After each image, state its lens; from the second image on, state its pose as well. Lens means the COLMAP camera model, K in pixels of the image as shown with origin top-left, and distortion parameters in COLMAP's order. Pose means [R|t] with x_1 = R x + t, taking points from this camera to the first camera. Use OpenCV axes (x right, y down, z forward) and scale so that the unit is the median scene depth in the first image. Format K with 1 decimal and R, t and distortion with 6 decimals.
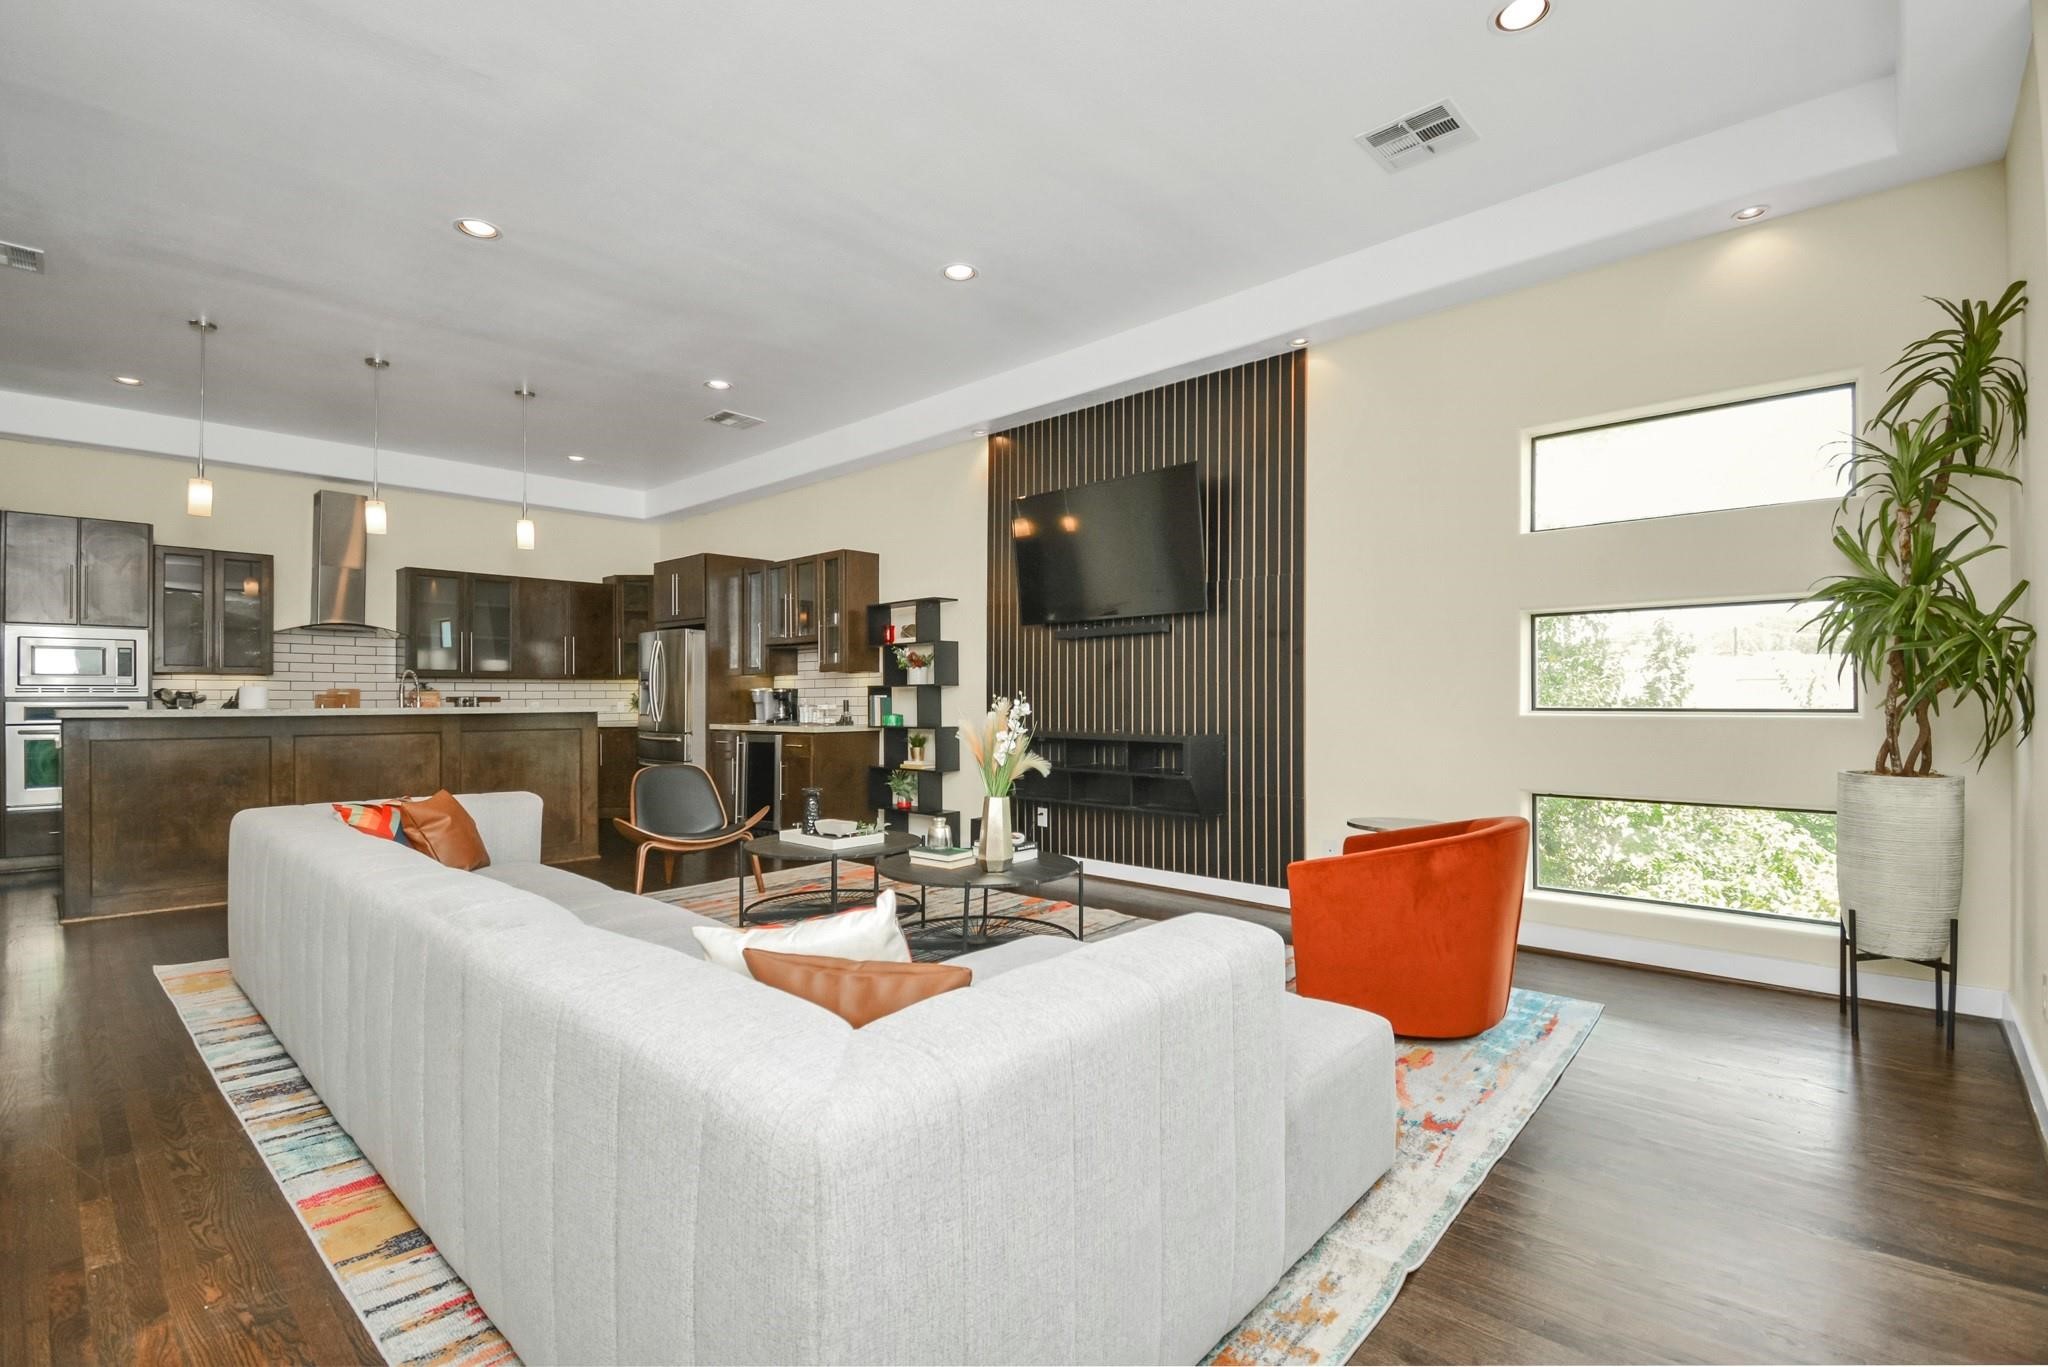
lens RADIAL K [[917.2, 0, 1030.9], [0, 917.2, 703.5], [0, 0, 1]] dist [-0.002187, -0.000699]
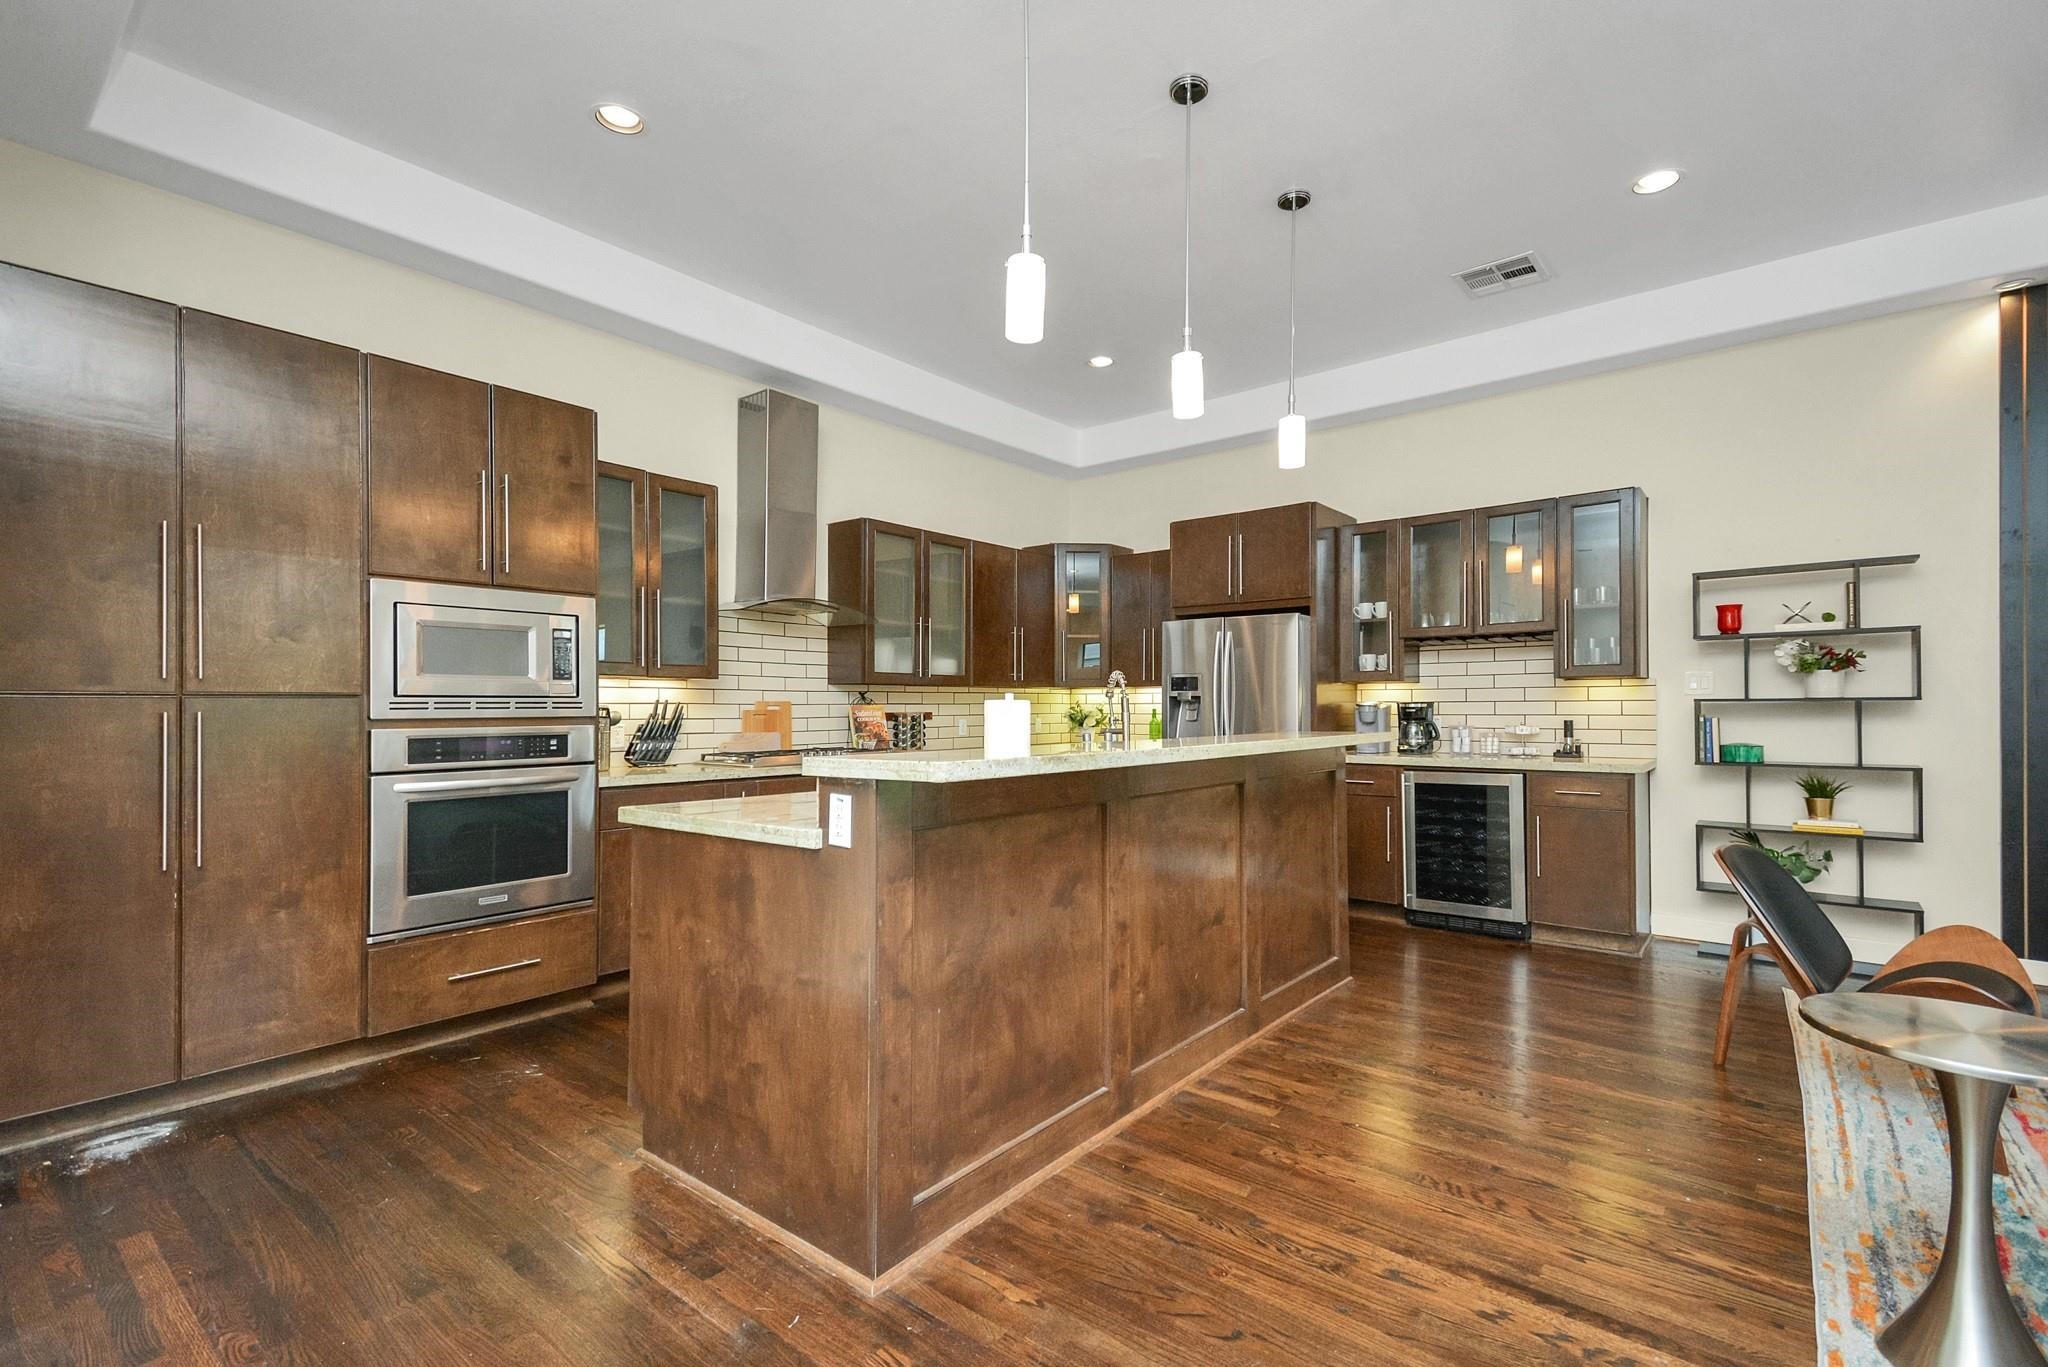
lens RADIAL K [[917.2, 0, 1030.9], [0, 917.2, 703.5], [0, 0, 1]] dist [-0.002187, -0.000699]
pose [[0.998127, 0.001317, 0.061161, -0.737143], [-0.000721, 0.999952, -0.009756, -0.011073], [-0.061171, 0.009693, 0.998080, 0.415750]]
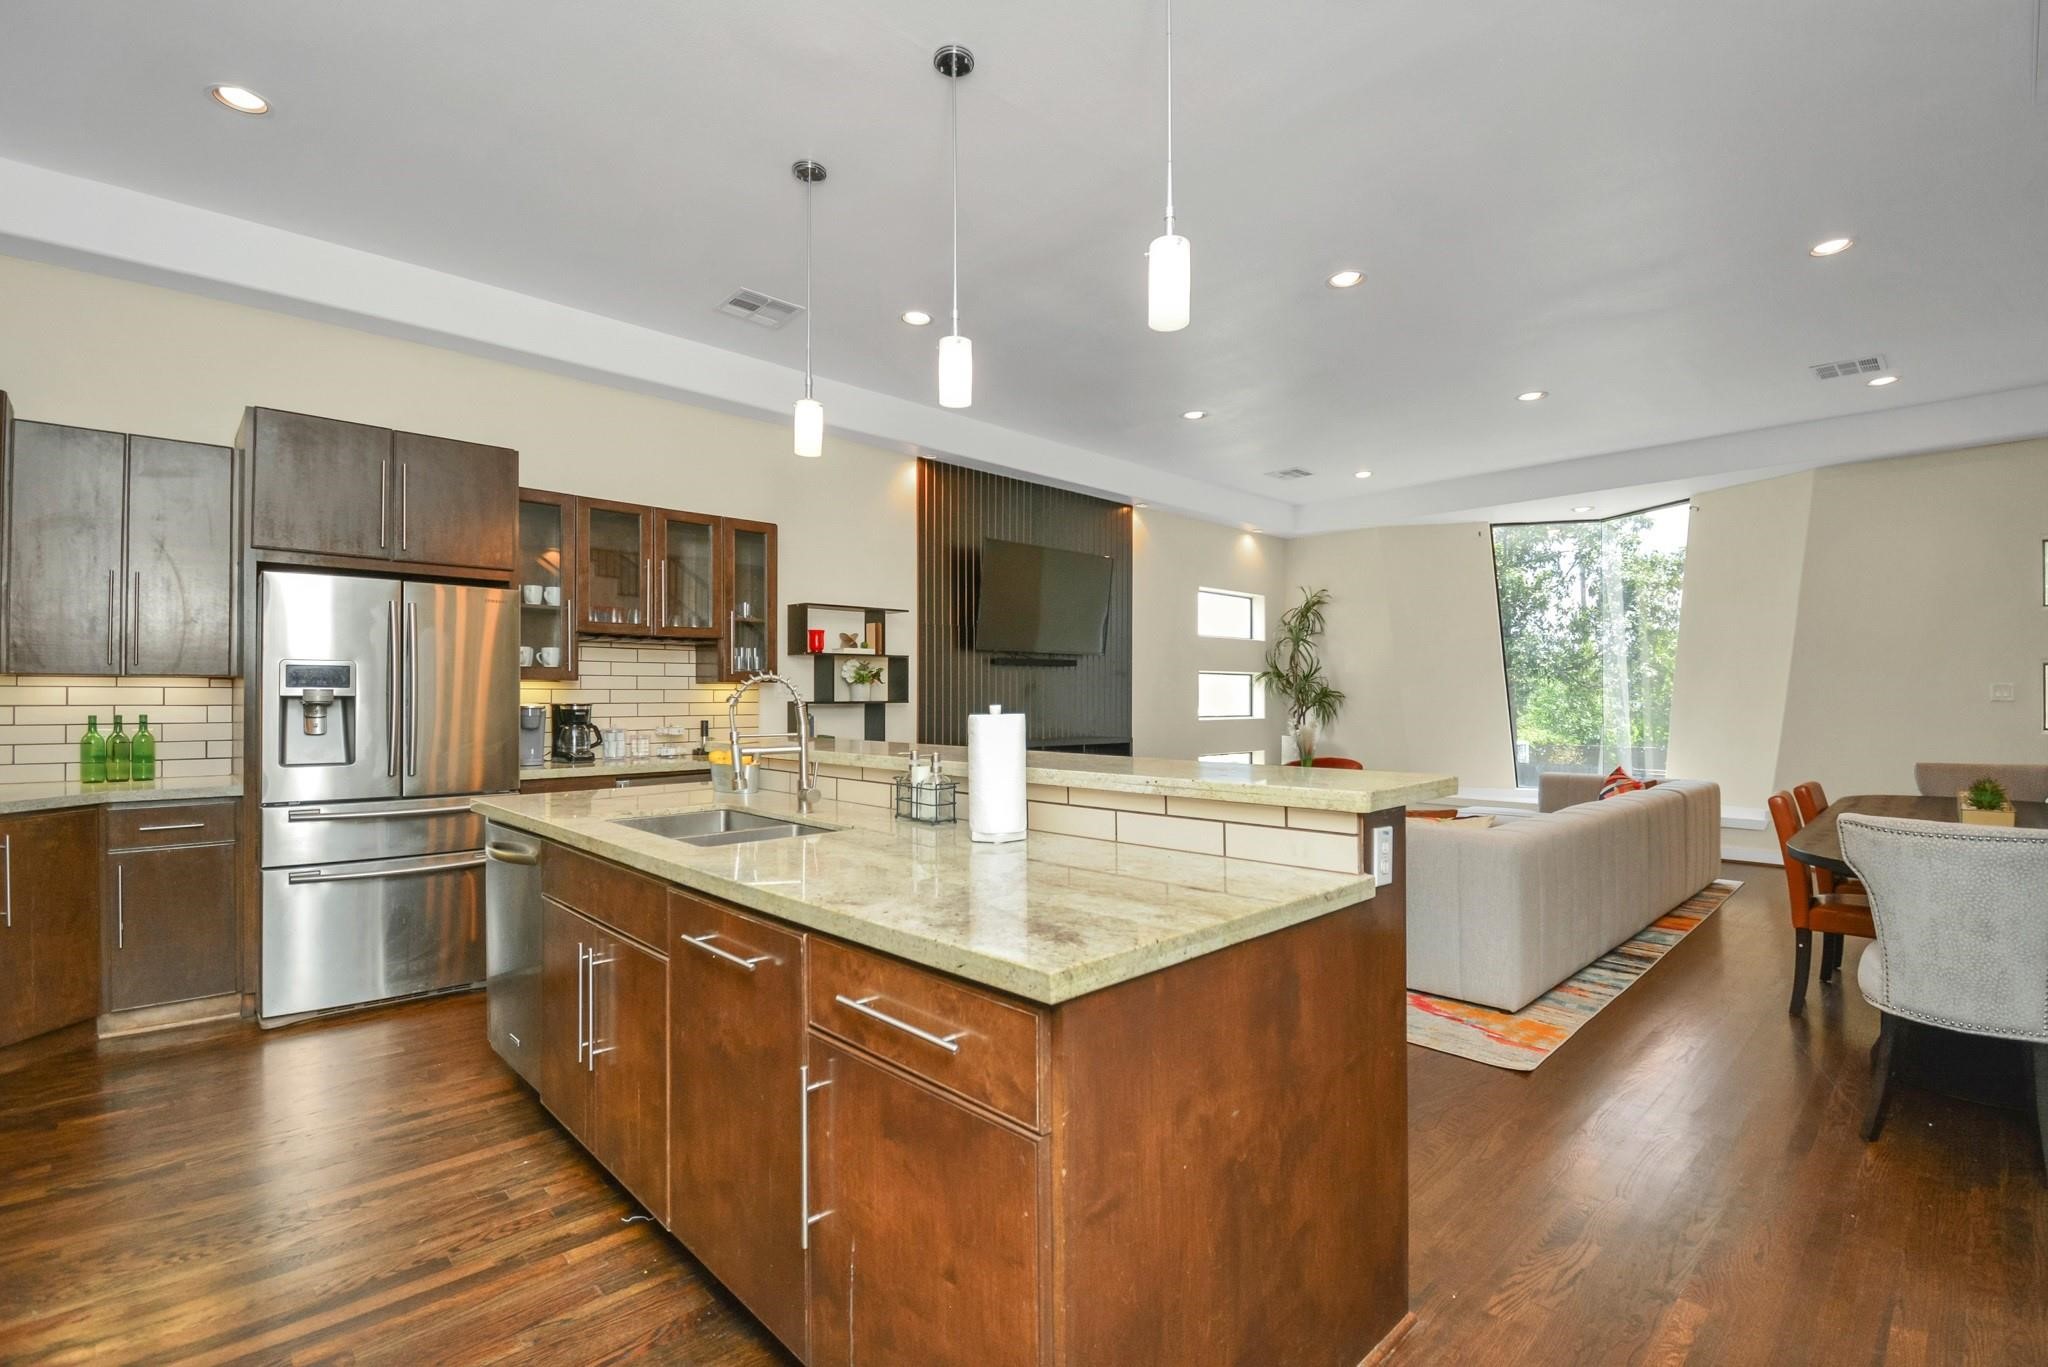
lens RADIAL K [[946.4, 0, 1006.5], [0, 946.4, 688.7], [0, 0, 1]] dist [0.000728, -0.000102]
pose [[0.065442, 0.012075, 0.997783, -1.079432], [0.003856, 0.999916, -0.012354, -0.022189], [-0.997849, 0.004656, 0.065390, 0.827810]]
